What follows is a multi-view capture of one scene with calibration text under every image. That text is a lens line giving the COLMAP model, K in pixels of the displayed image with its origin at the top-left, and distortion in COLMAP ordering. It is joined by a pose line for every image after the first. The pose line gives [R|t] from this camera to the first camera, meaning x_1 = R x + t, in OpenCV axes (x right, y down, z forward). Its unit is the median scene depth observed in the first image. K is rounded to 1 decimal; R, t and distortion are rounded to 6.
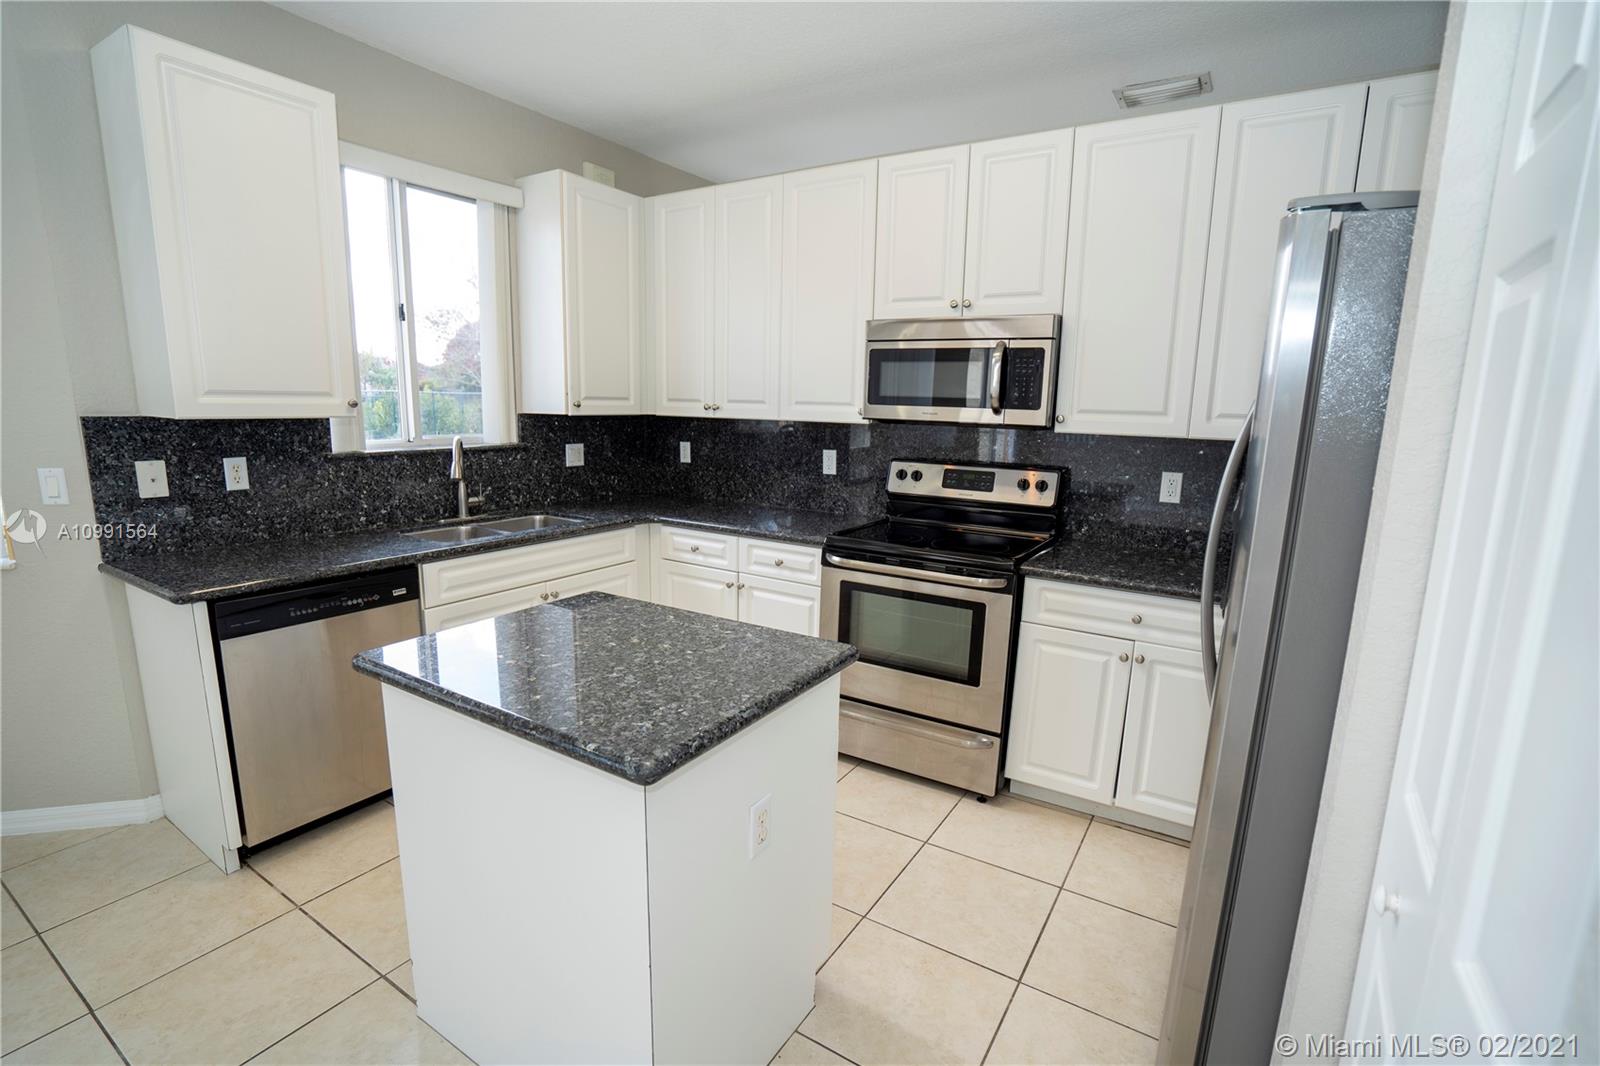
lens RADIAL K [[732.3, 0, 798.2], [0, 732.3, 537.8], [0, 0, 1]] dist [-0.042667, -0.000088]
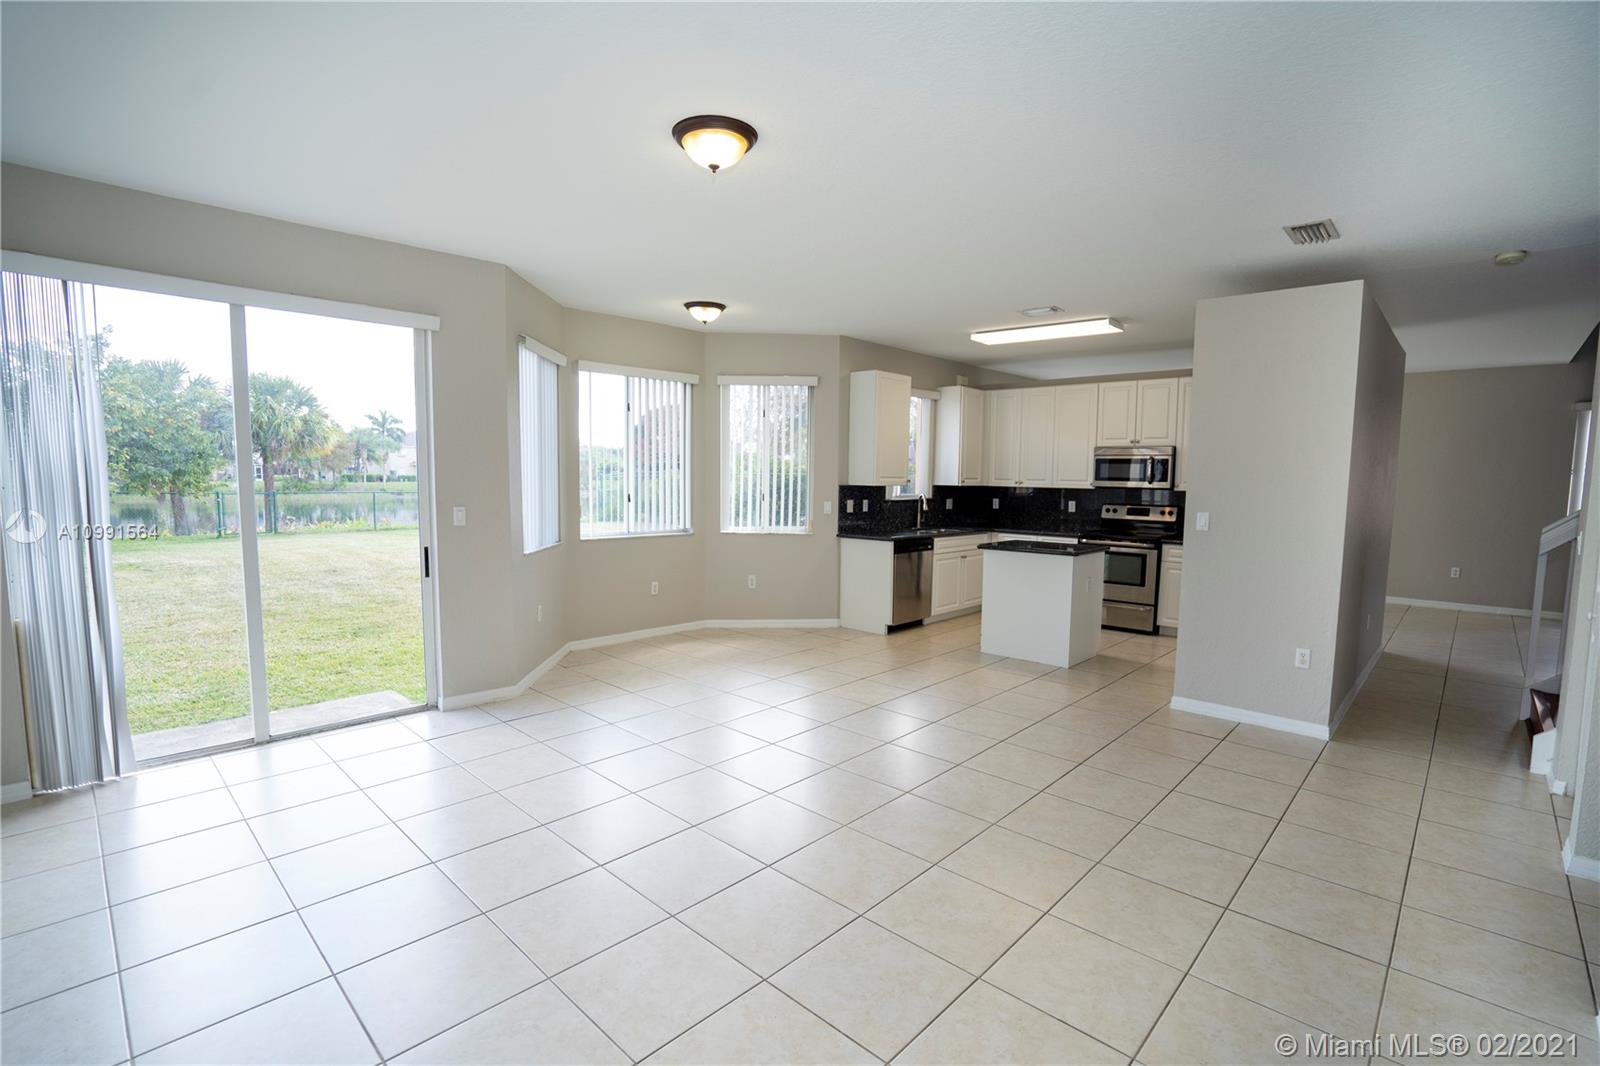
lens RADIAL K [[732.3, 0, 805.0], [0, 732.3, 541.4], [0, 0, 1]] dist [-0.042667, -0.000088]
pose [[0.981657, 0.005793, -0.190567, -0.399270], [-0.024105, 0.995288, -0.093915, 0.277663], [0.189125, 0.096786, 0.977171, -1.572926]]
